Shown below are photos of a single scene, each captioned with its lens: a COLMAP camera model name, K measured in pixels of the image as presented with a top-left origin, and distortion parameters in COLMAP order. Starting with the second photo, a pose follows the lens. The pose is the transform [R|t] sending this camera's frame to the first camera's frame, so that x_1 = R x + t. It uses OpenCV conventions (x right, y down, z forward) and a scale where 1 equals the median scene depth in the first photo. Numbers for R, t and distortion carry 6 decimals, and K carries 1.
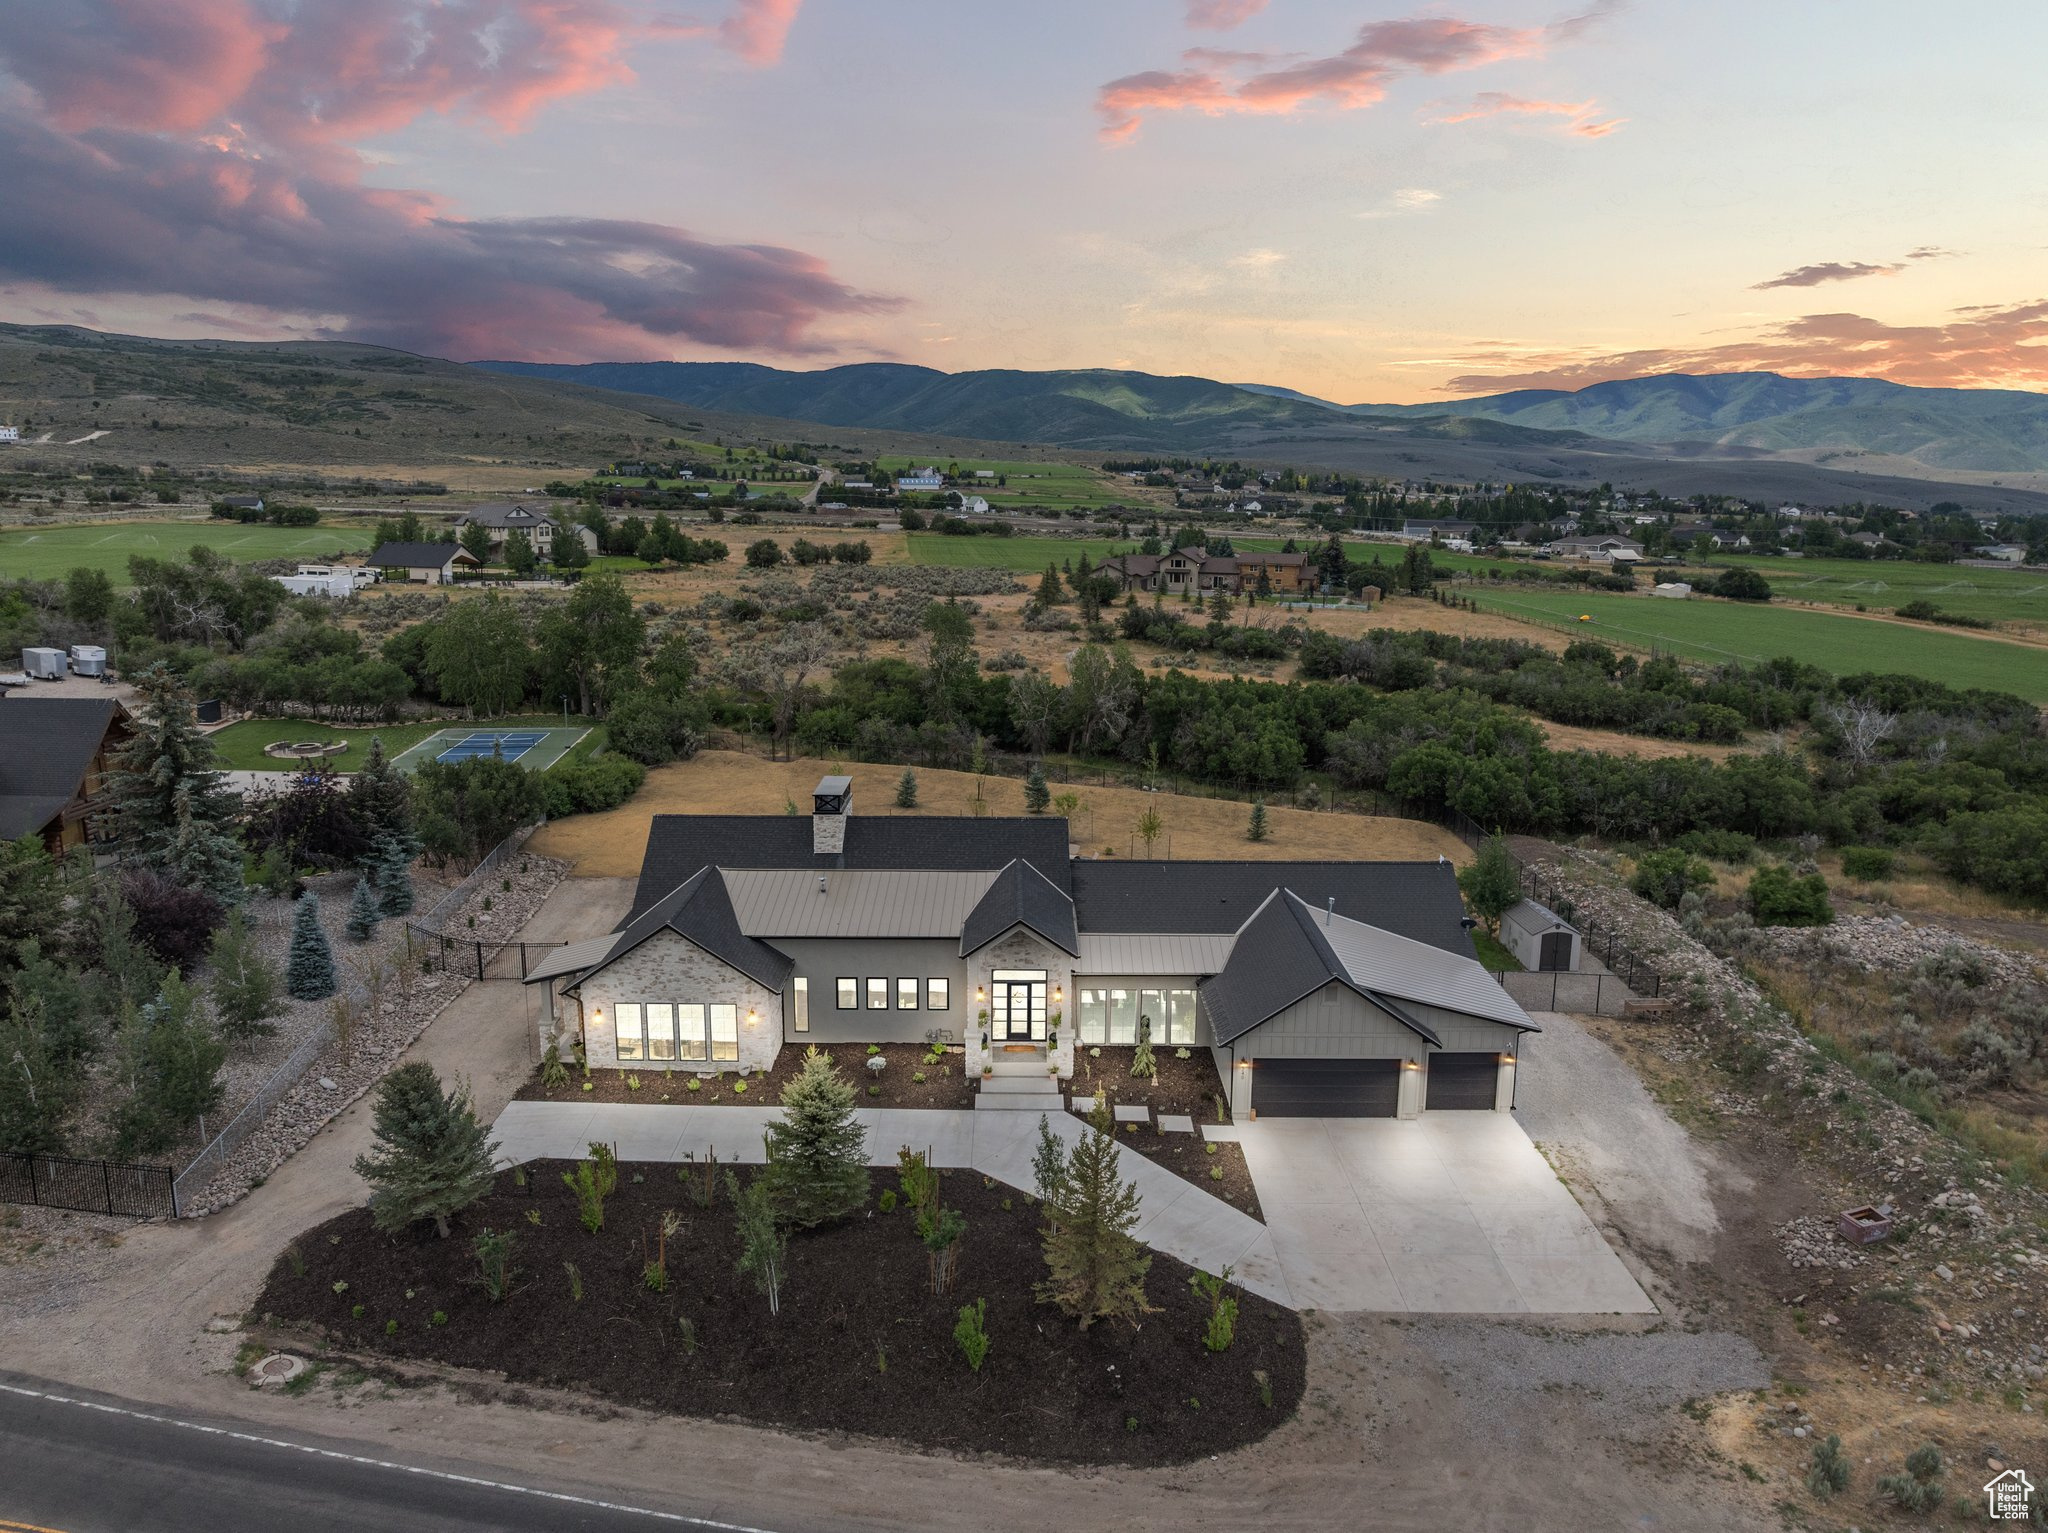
lens RADIAL K [[1438.1, 0, 1017.3], [0, 1438.1, 765.6], [0, 0, 1]] dist [-0.043183, 0.008133]
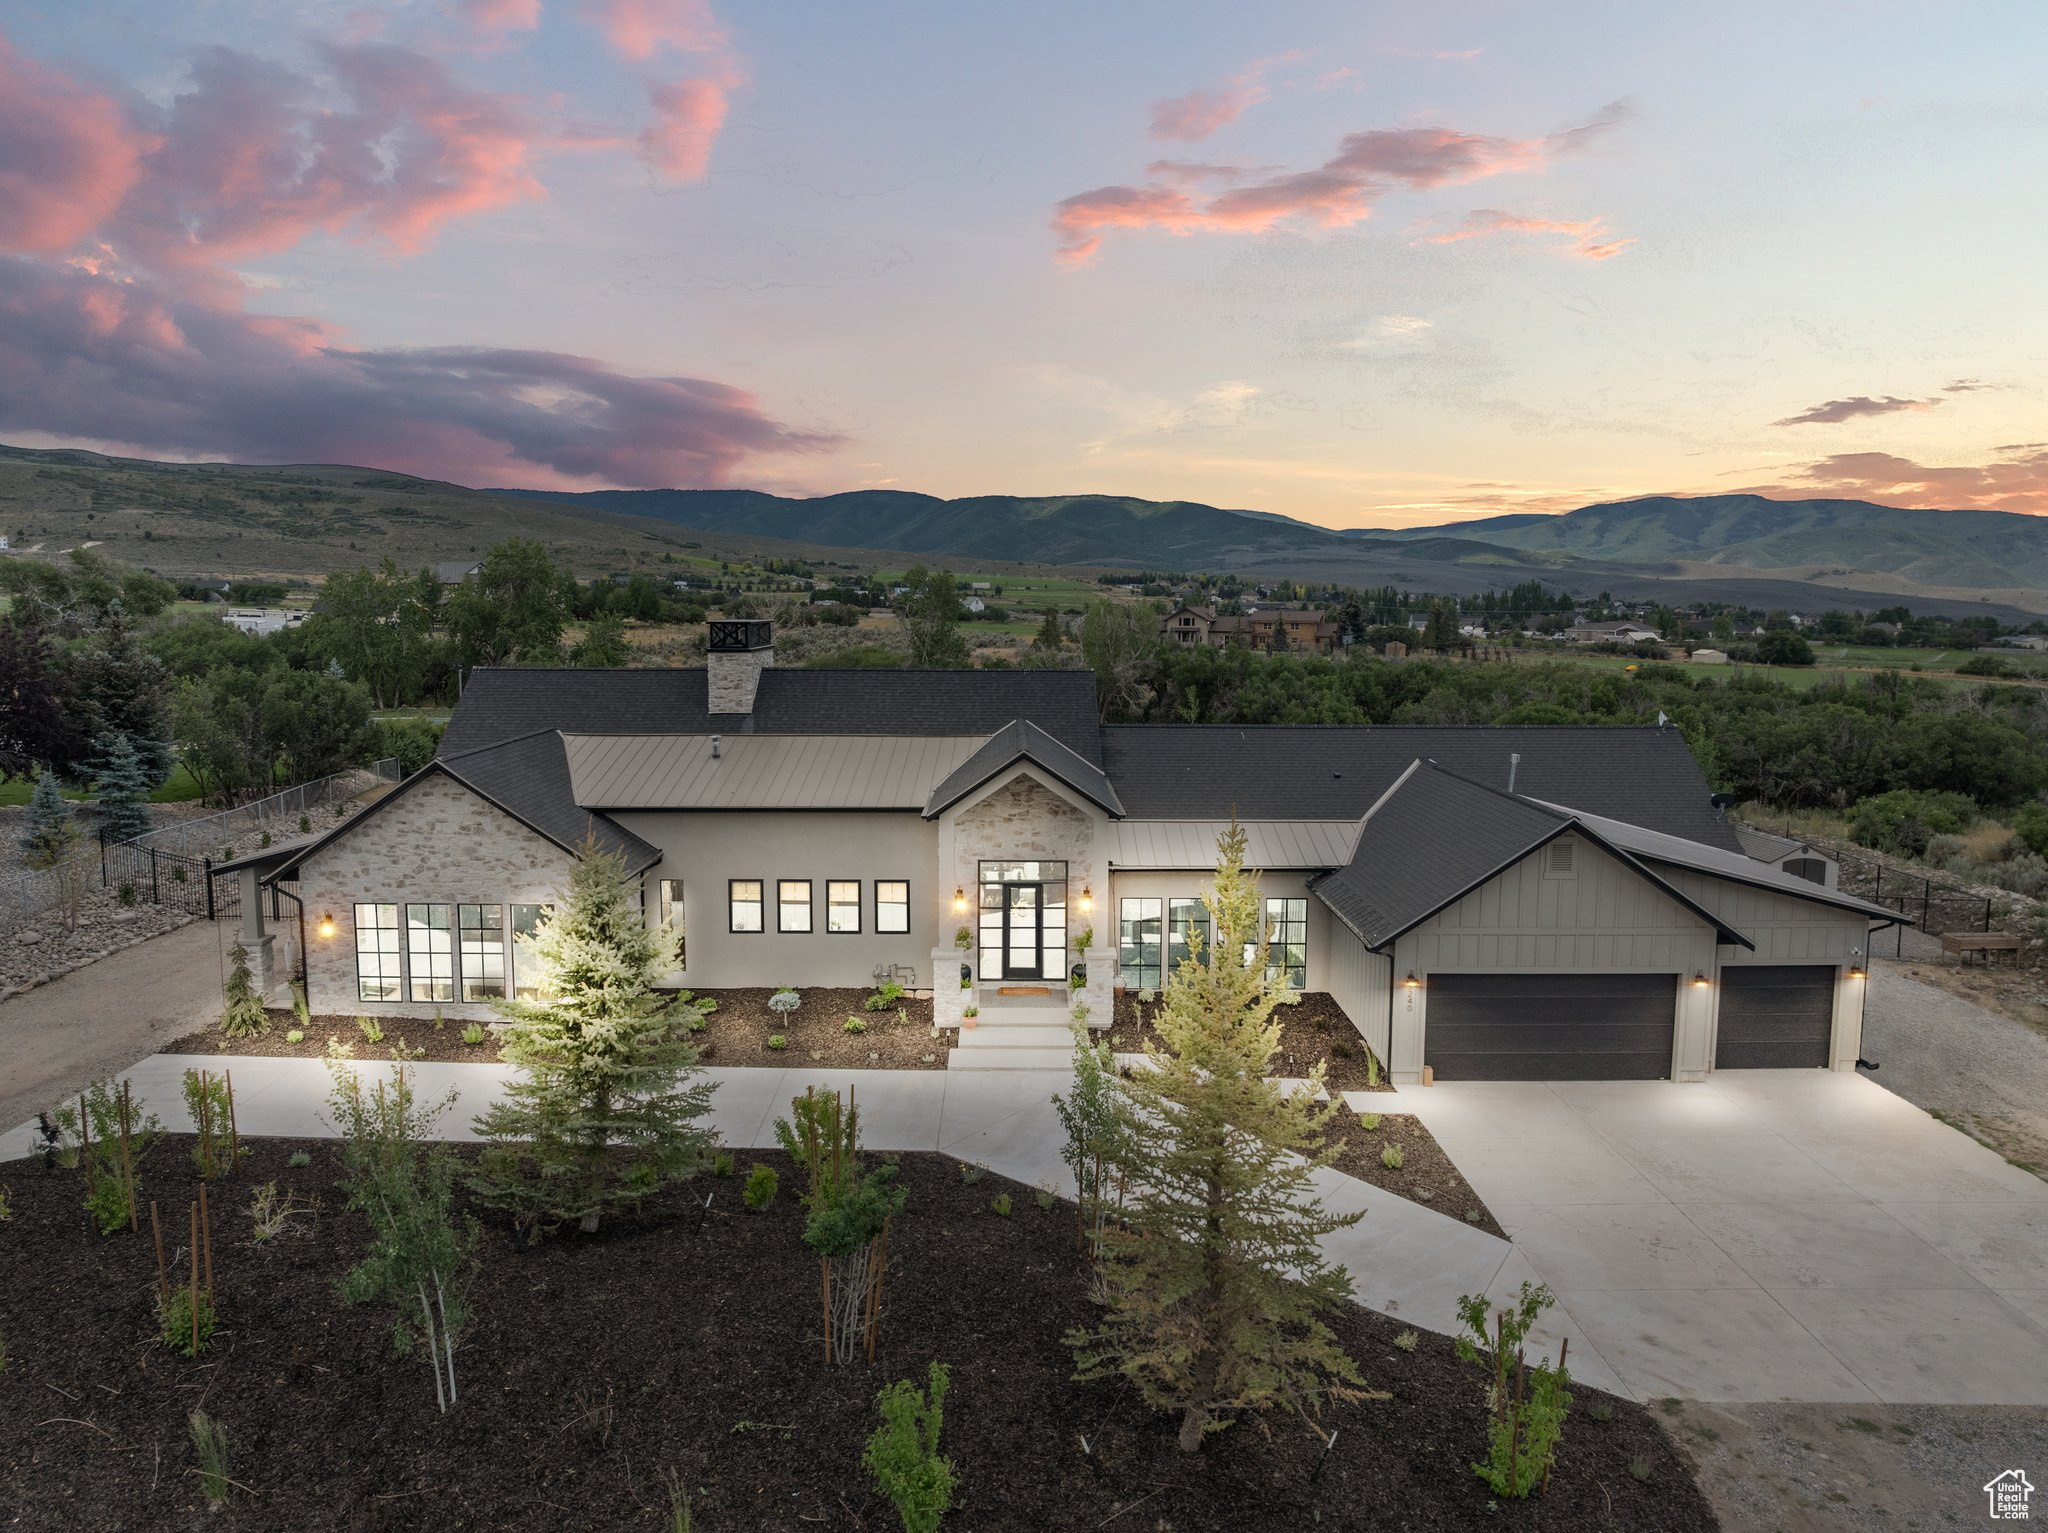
lens RADIAL K [[1438.1, 0, 1016.6], [0, 1438.1, 765.7], [0, 0, 1]] dist [-0.043183, 0.008133]
pose [[0.999991, -0.003846, 0.001626, -0.001956], [0.003972, 0.996312, -0.085717, 0.149076], [-0.001290, 0.085723, 0.996318, 0.366139]]
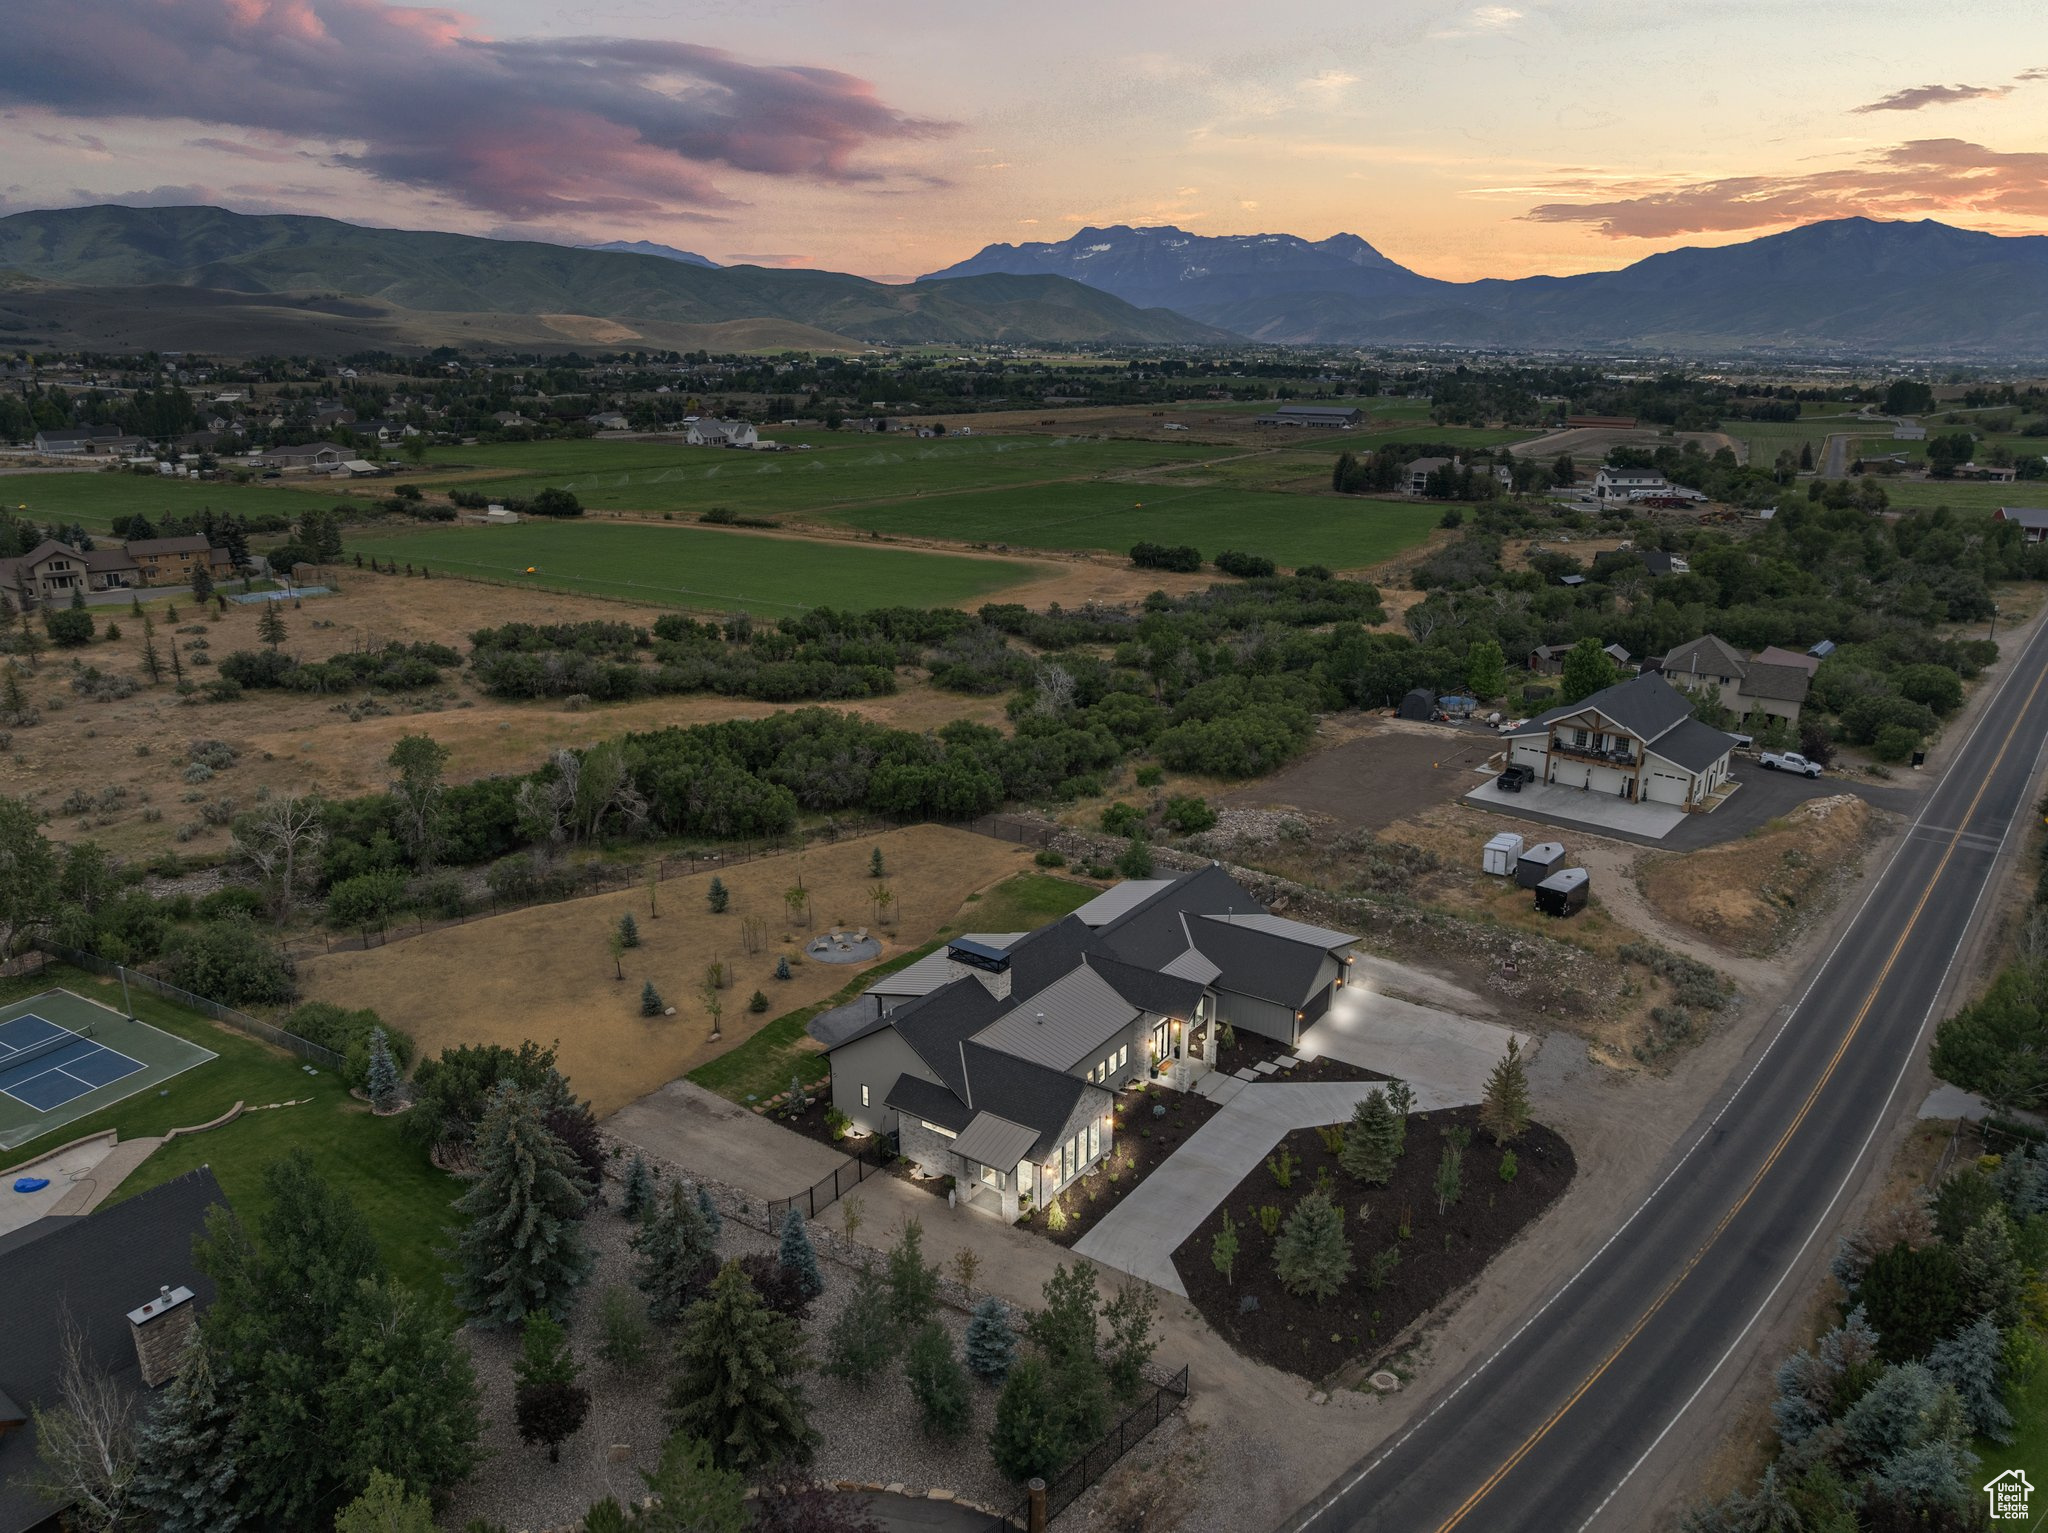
lens RADIAL K [[1438.1, 0, 1026.8], [0, 1438.1, 766.0], [0, 0, 1]] dist [-0.043183, 0.008133]
pose [[0.564717, -0.249868, 0.786550, -1.187209], [0.163863, 0.968038, 0.189874, -0.423649], [-0.808853, 0.021662, 0.587612, 0.197066]]
